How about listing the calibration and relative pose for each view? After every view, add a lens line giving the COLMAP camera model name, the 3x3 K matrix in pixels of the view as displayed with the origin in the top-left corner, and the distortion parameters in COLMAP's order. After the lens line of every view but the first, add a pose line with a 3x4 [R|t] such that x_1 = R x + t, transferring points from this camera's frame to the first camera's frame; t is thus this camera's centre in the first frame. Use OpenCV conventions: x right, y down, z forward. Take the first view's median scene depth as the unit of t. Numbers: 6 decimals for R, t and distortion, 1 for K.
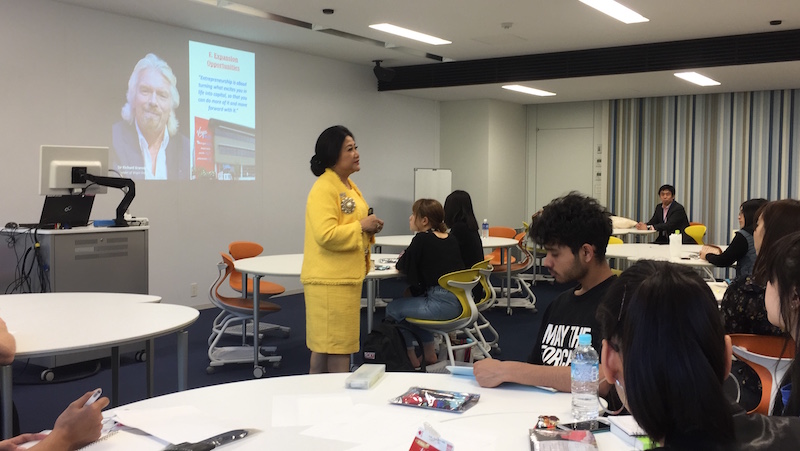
lens RADIAL K [[822.9, 0, 396.0], [0, 822.9, 233.3], [0, 0, 1]] dist [0.043129, 0.000000]
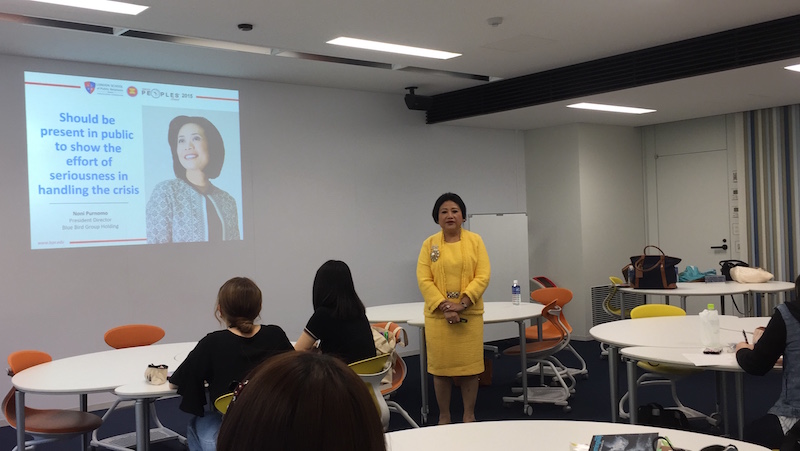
lens RADIAL K [[822.9, 0, 409.6], [0, 822.9, 239.6], [0, 0, 1]] dist [0.043129, 0.000000]
pose [[0.959068, -0.038176, -0.280590, 0.254356], [0.026294, 0.998596, -0.045991, -0.025008], [0.281952, 0.036731, 0.958725, 0.271978]]
